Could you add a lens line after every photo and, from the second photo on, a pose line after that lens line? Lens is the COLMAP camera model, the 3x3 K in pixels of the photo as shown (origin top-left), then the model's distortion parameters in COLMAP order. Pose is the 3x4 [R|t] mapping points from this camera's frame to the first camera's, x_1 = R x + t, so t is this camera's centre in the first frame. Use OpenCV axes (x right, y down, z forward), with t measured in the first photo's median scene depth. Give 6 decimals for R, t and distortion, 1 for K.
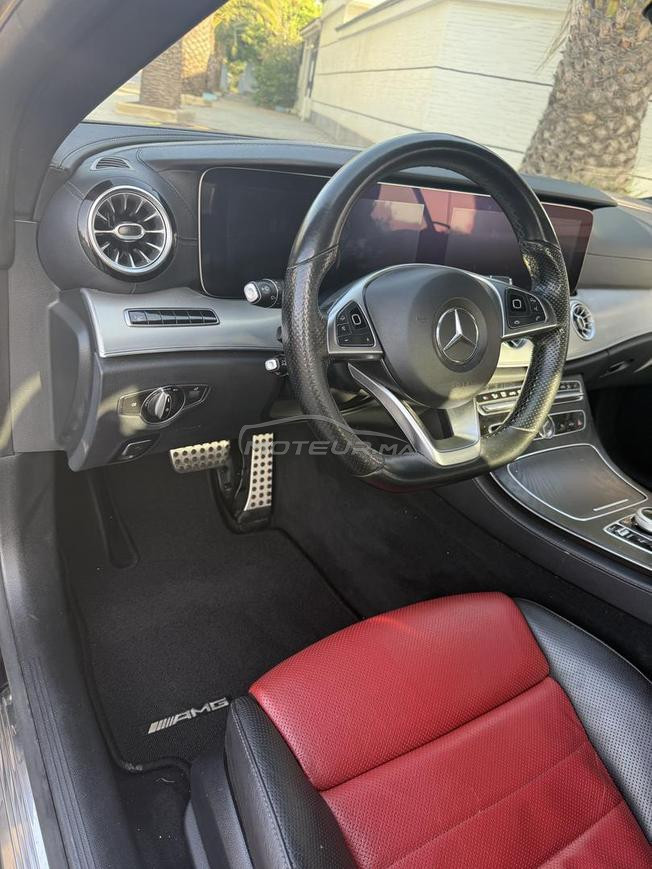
lens RADIAL K [[595.5, 0, 309.2], [0, 595.5, 438.0], [0, 0, 1]] dist [0.035072, -0.059241]
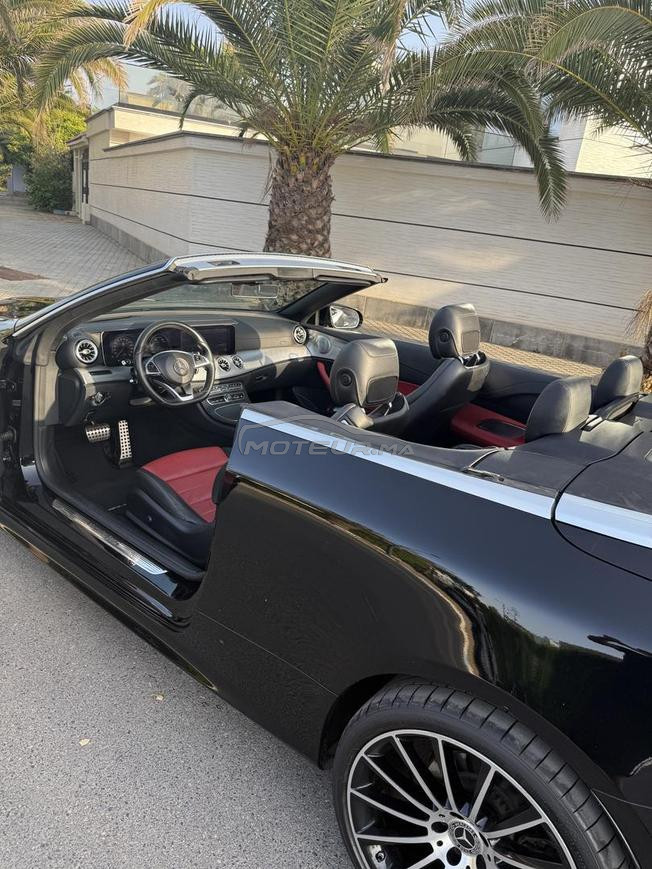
lens RADIAL K [[595.5, 0, 309.2], [0, 595.5, 438.0], [0, 0, 1]] dist [0.035072, -0.059241]
pose [[0.942830, -0.158612, 0.293110, -0.023244], [0.191963, 0.977397, -0.088574, 0.106726], [-0.272436, 0.139776, 0.951967, -0.391195]]
